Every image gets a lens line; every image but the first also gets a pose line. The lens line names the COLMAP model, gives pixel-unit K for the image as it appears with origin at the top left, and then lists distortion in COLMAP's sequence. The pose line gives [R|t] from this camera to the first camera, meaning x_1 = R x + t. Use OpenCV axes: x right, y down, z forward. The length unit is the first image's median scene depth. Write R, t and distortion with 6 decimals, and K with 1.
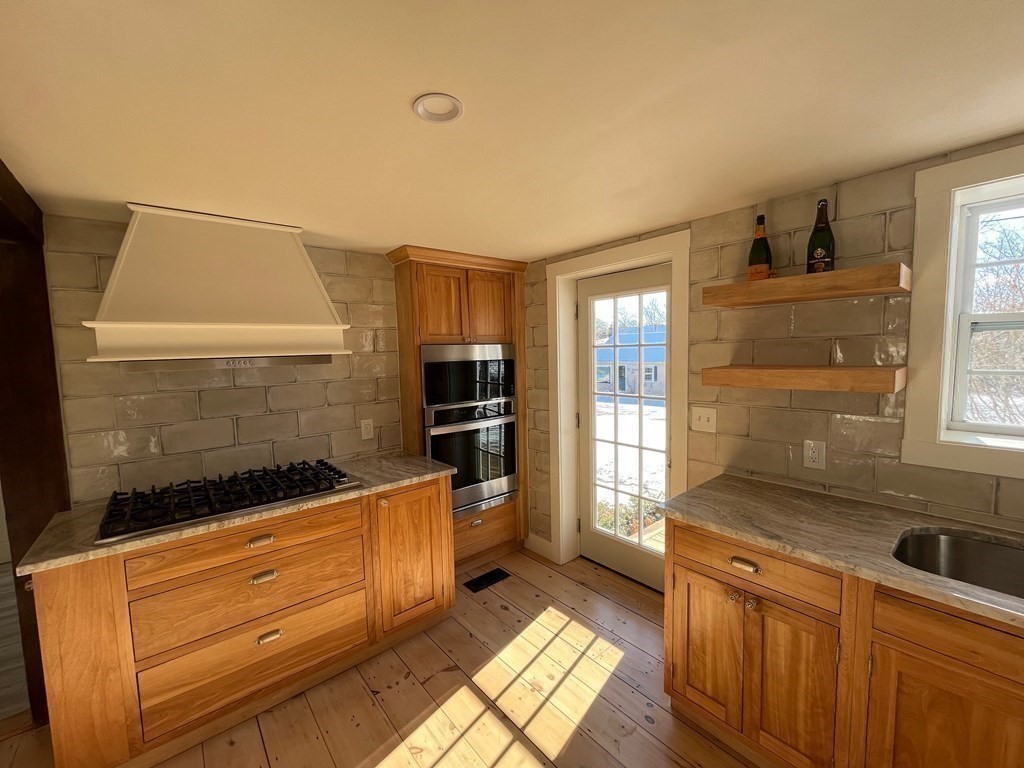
lens RADIAL K [[418.0, 0, 507.4], [0, 418.0, 384.8], [0, 0, 1]] dist [-0.001523, -0.000307]
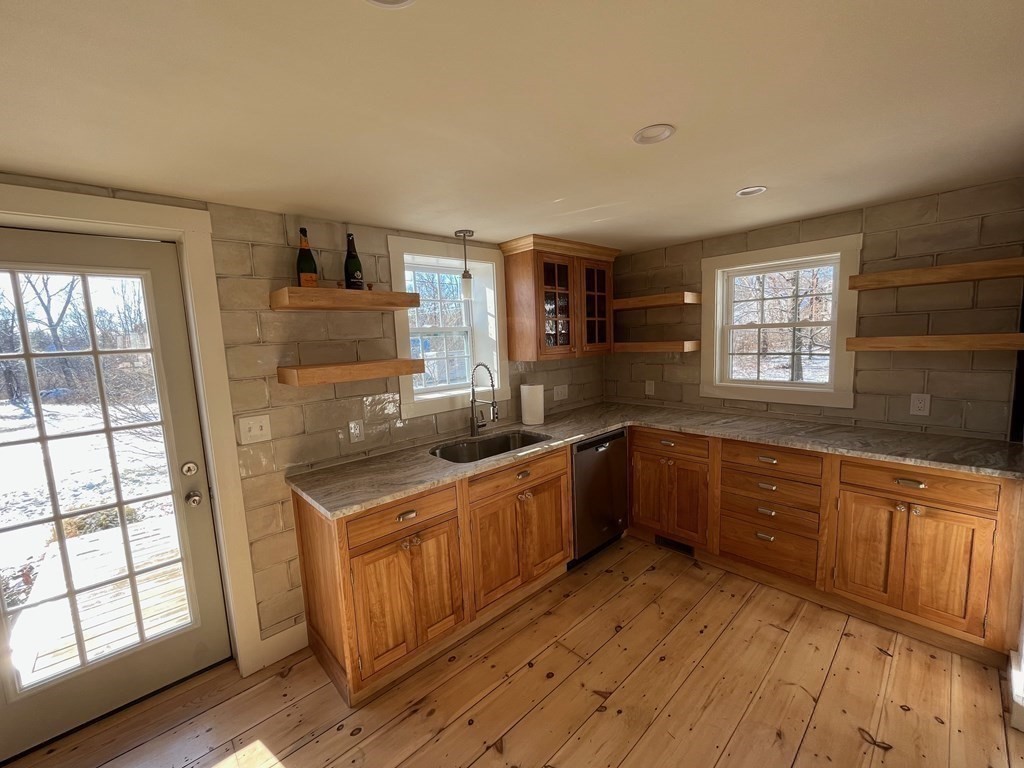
lens RADIAL K [[418.0, 0, 508.4], [0, 418.0, 387.3], [0, 0, 1]] dist [-0.001523, -0.000307]
pose [[-0.050603, -0.087384, 0.994889, -0.554646], [0.131550, 0.986902, 0.093374, -0.024752], [-0.990017, 0.135603, -0.038445, 0.571332]]
